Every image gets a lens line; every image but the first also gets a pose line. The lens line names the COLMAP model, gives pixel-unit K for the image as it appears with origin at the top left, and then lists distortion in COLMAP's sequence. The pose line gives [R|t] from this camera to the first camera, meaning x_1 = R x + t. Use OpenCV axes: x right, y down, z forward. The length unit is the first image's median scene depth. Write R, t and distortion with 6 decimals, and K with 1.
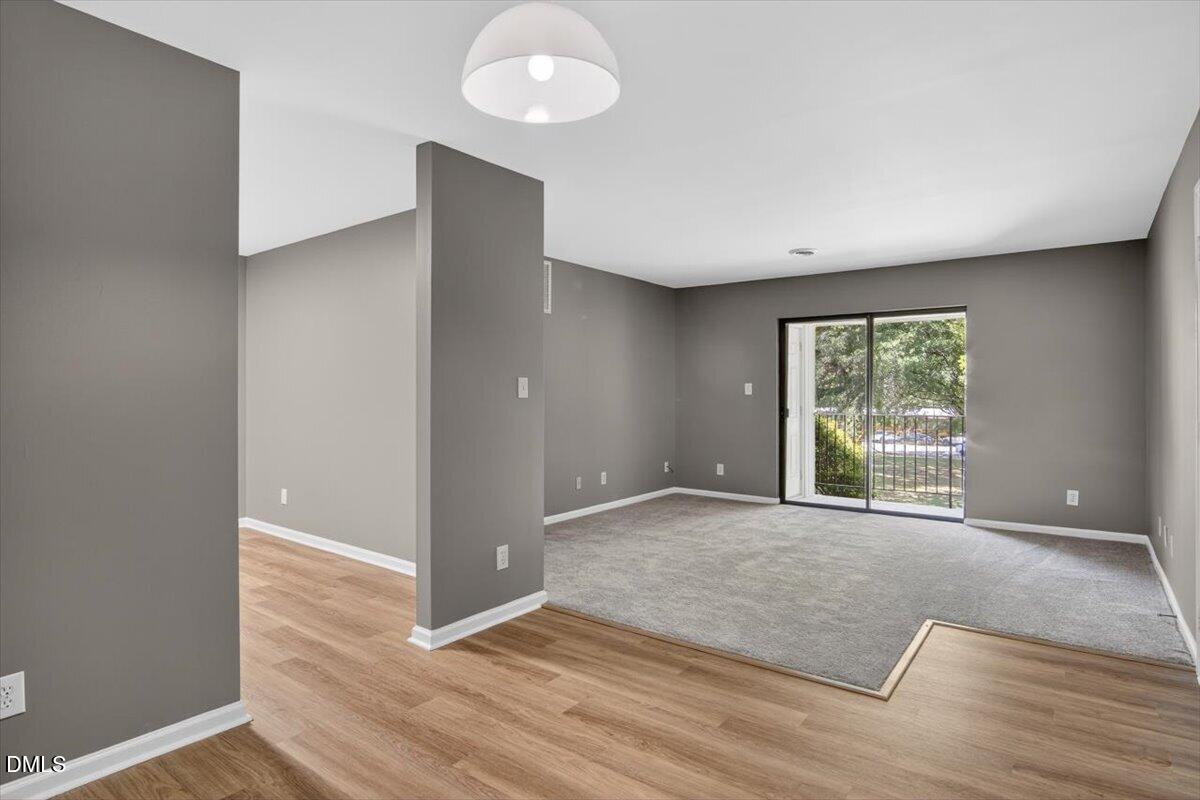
lens RADIAL K [[641.9, 0, 595.9], [0, 641.9, 393.5], [0, 0, 1]] dist [-0.027786, -0.001293]
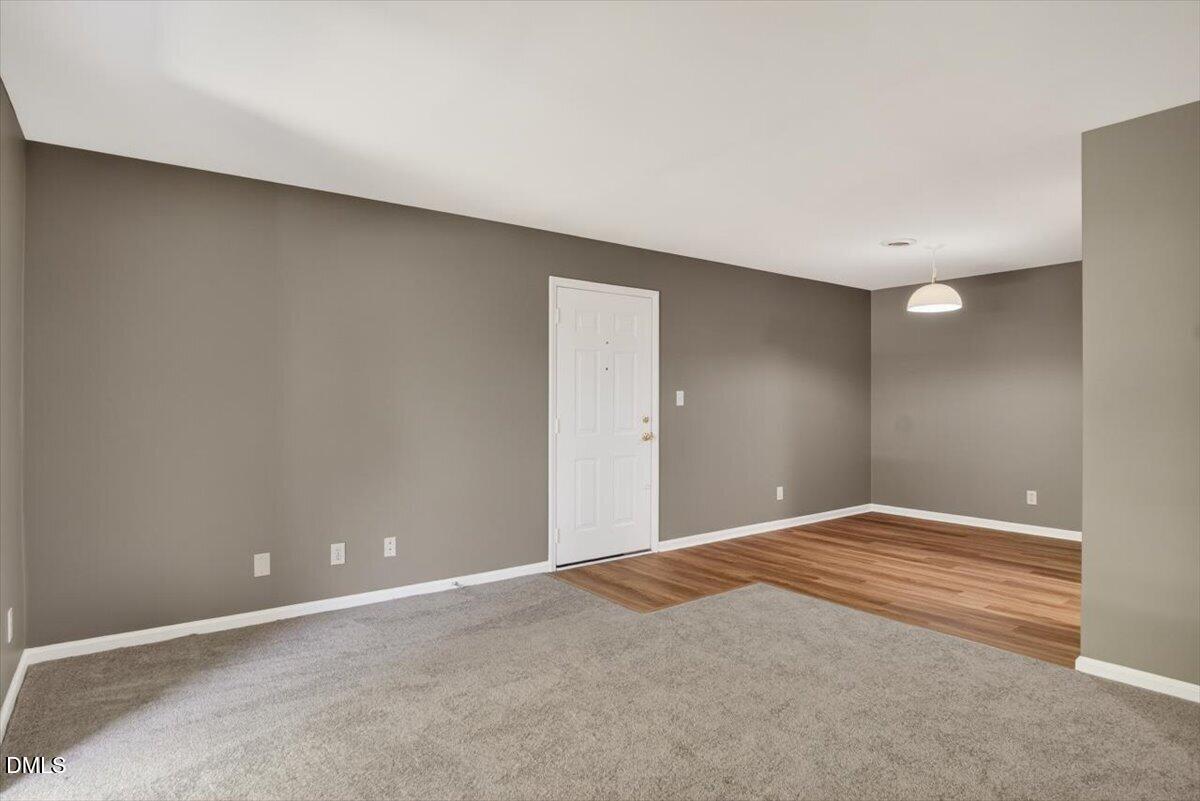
lens RADIAL K [[641.9, 0, 606.0], [0, 641.9, 406.2], [0, 0, 1]] dist [-0.027786, -0.001293]
pose [[-0.965901, -0.002678, 0.258899, 0.164413], [0.000723, 0.999915, 0.013043, -0.004183], [-0.258912, 0.012785, -0.965816, 1.097500]]
